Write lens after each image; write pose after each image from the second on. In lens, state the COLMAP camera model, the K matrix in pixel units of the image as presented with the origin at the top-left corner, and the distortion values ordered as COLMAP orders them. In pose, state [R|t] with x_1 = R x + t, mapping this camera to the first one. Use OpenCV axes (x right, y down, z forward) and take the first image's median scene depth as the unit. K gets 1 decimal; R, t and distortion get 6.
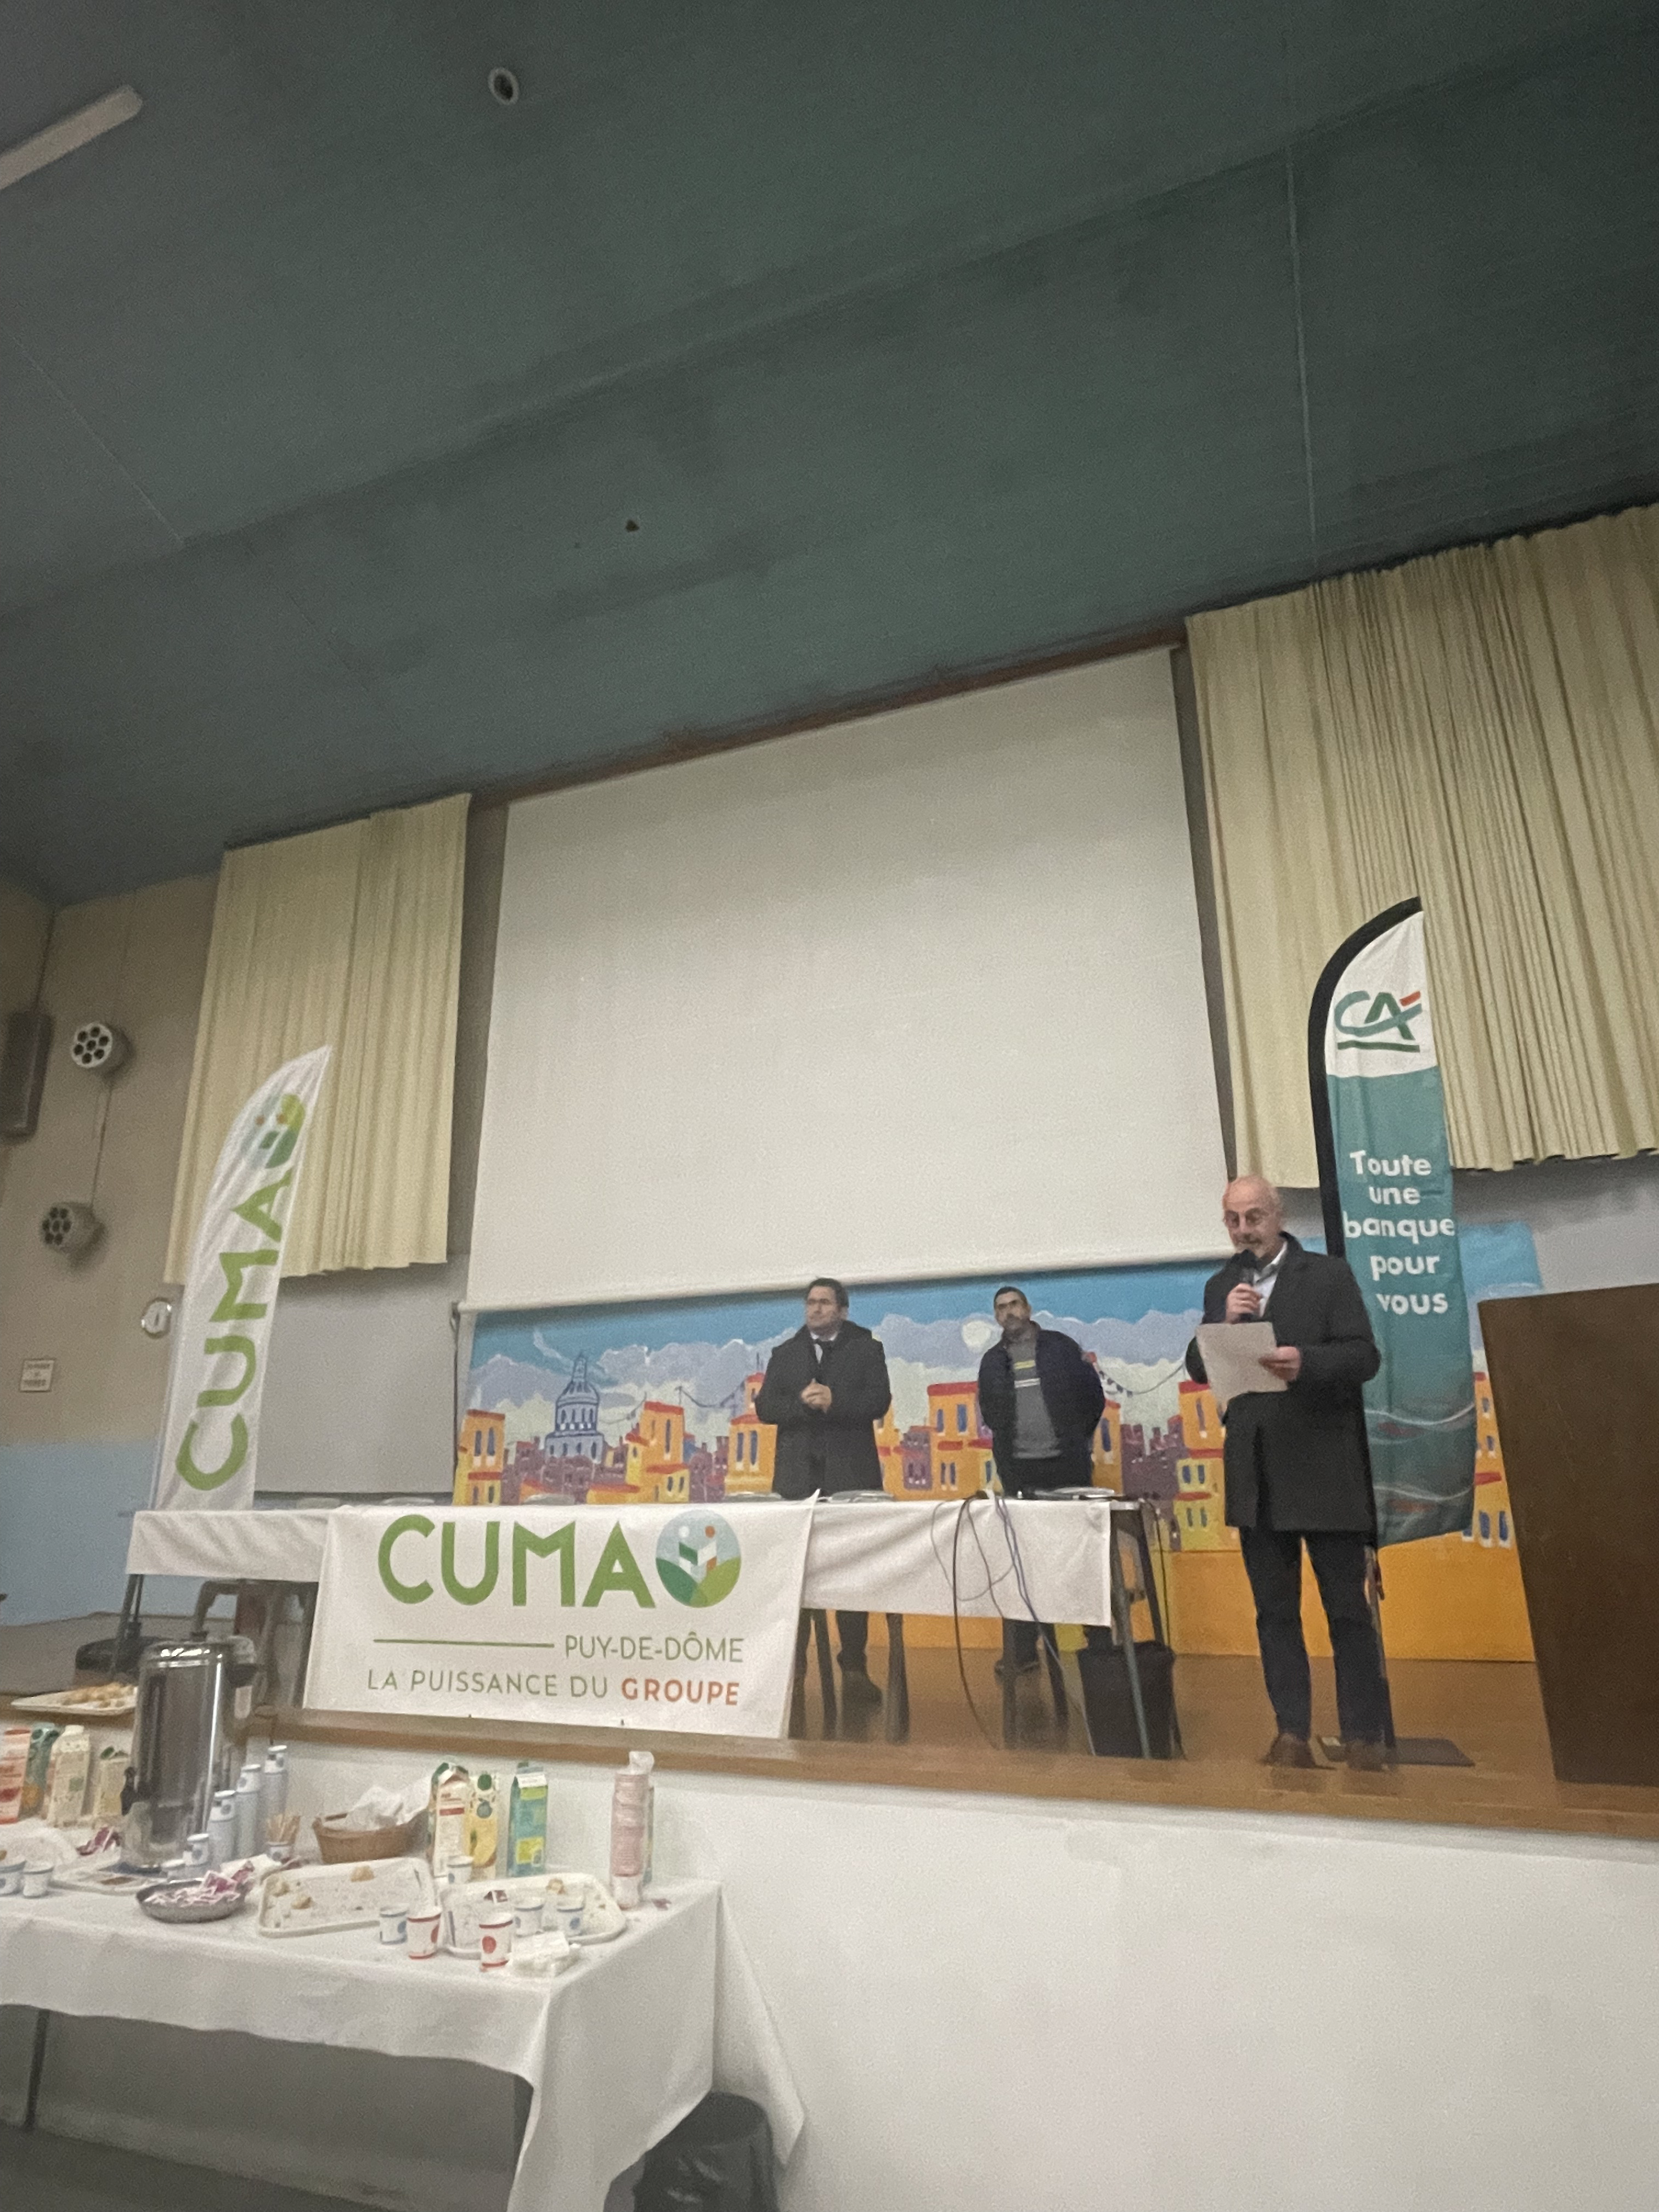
lens RADIAL K [[1224.7, 0, 842.7], [0, 1224.7, 1098.6], [0, 0, 1]] dist [0.015346, -0.038731]
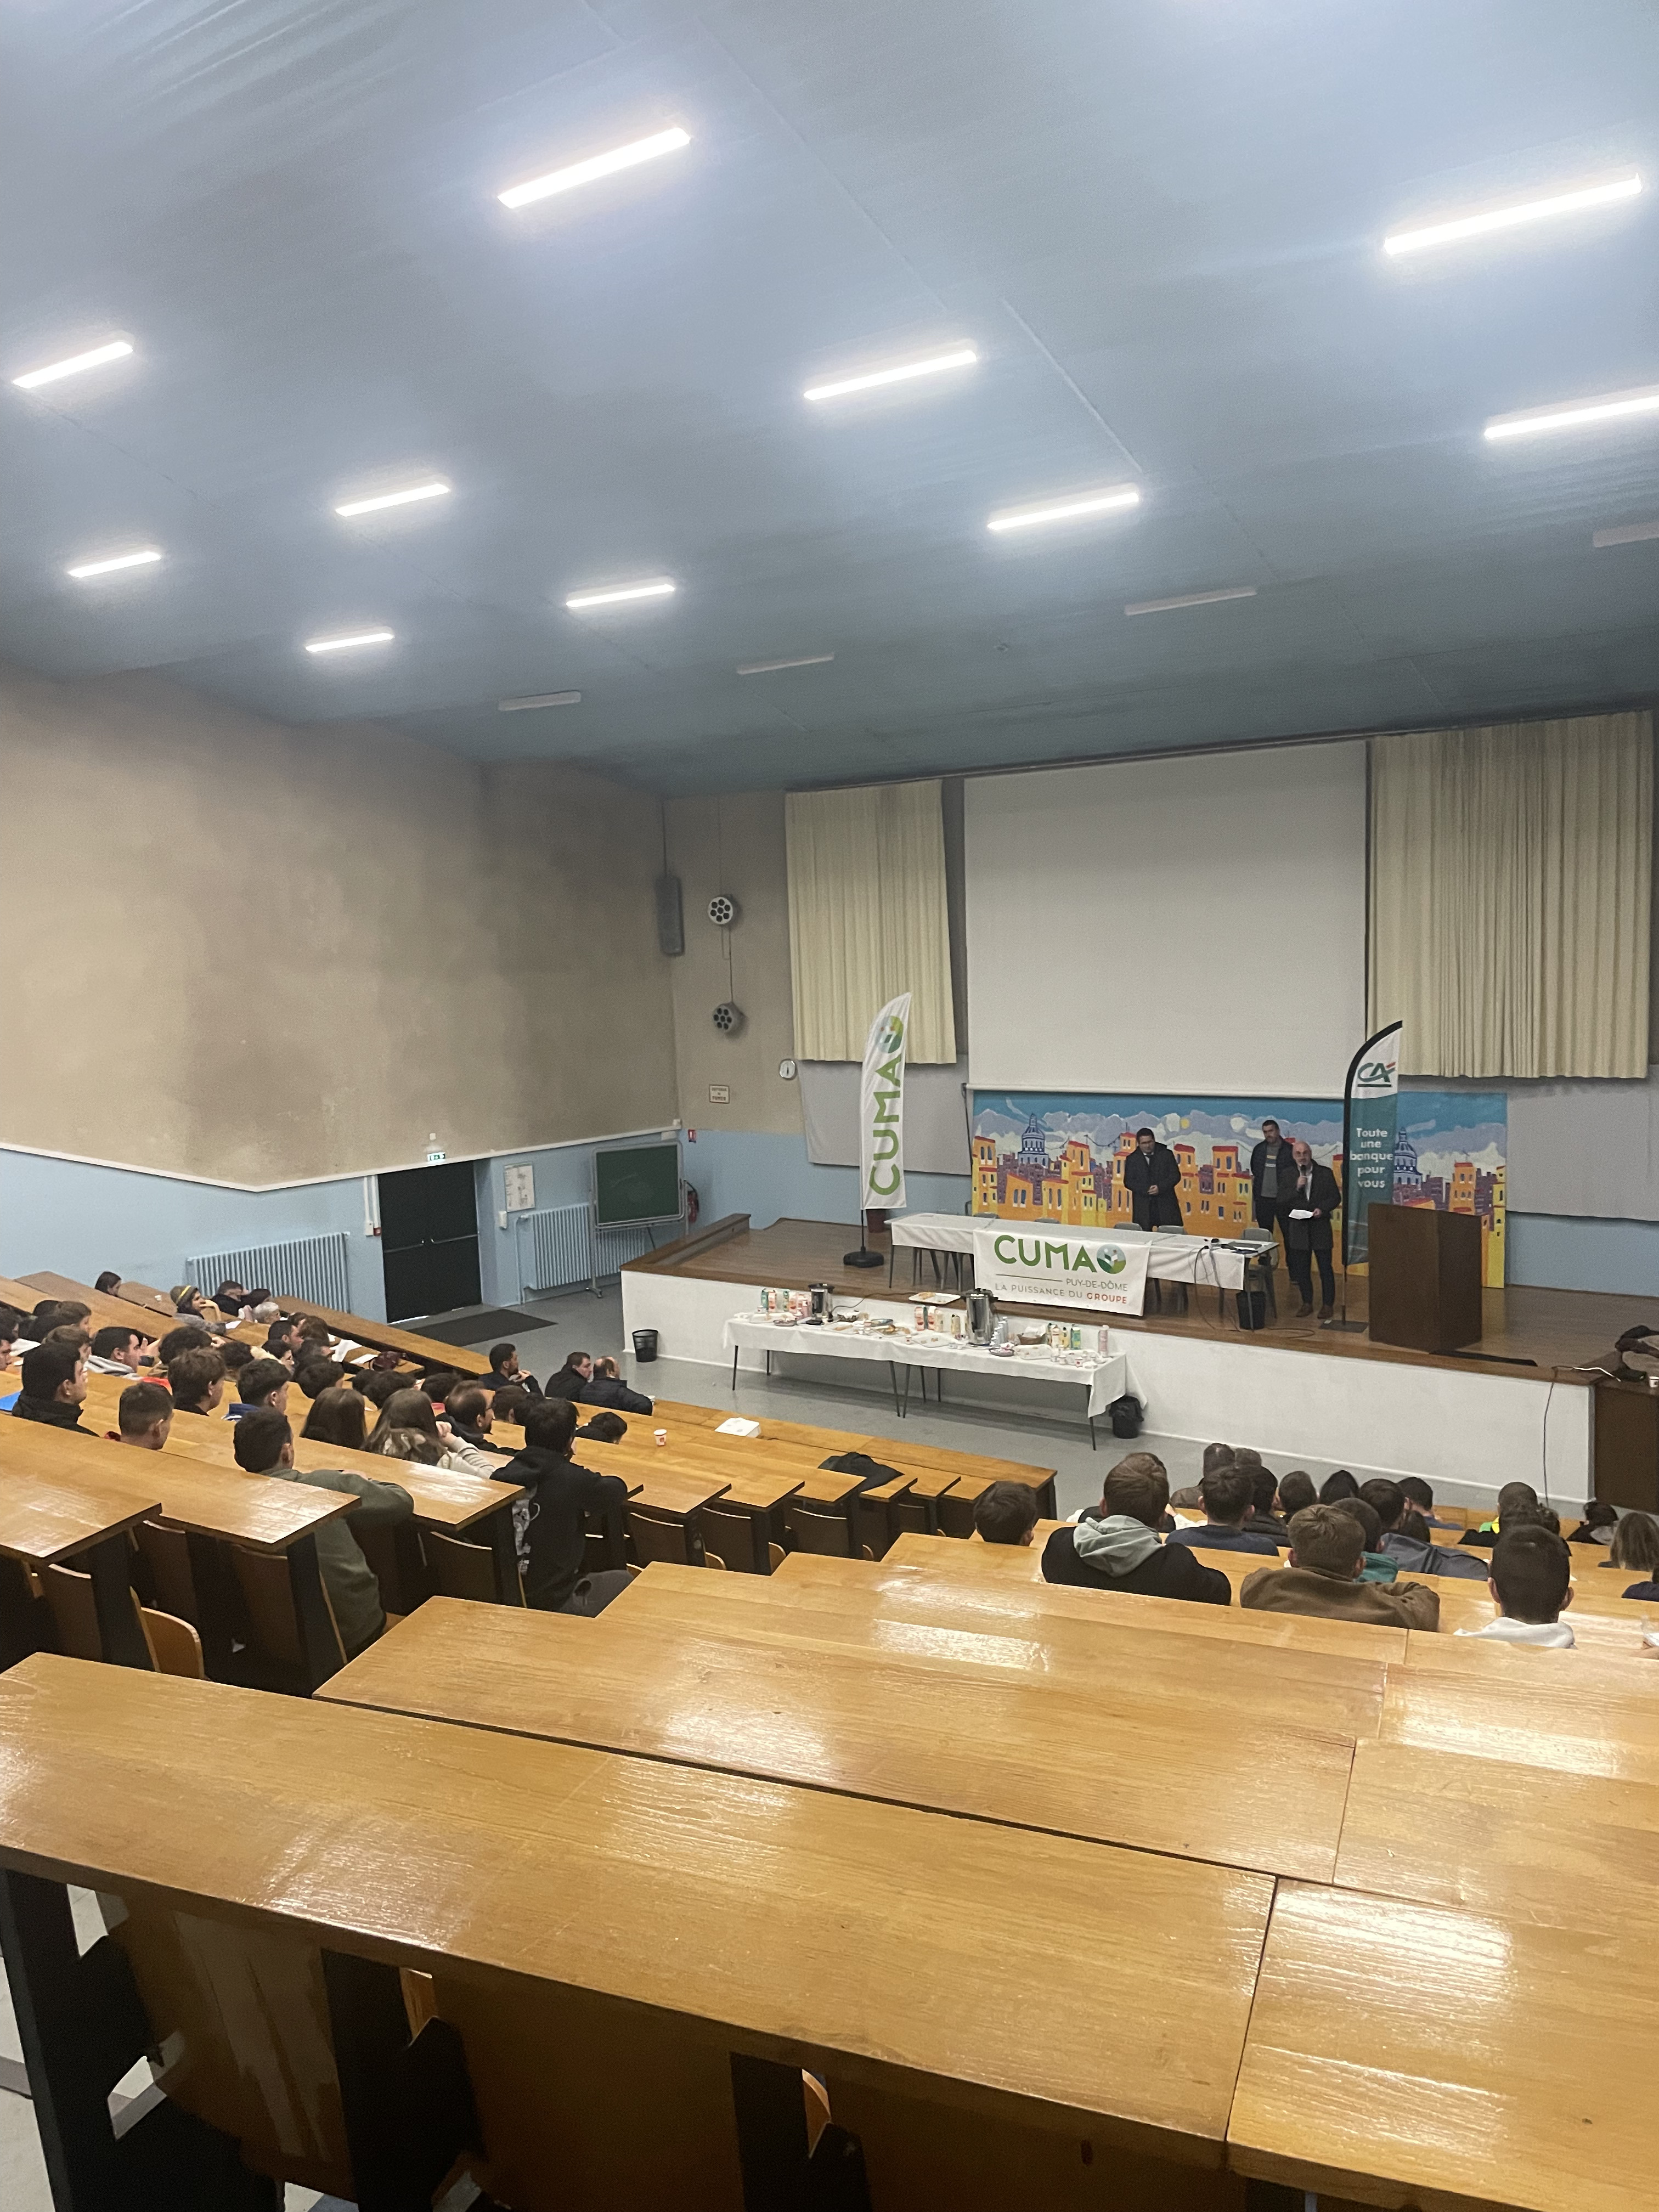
lens RADIAL K [[1631.4, 0, 839.9], [0, 1631.4, 1096.8], [0, 0, 1]] dist [0.090260, -0.098852]
pose [[0.973474, 0.005226, -0.228738, 0.134003], [0.089027, 0.912300, 0.399729, -1.476920], [0.210767, -0.409489, 0.887635, -2.270699]]
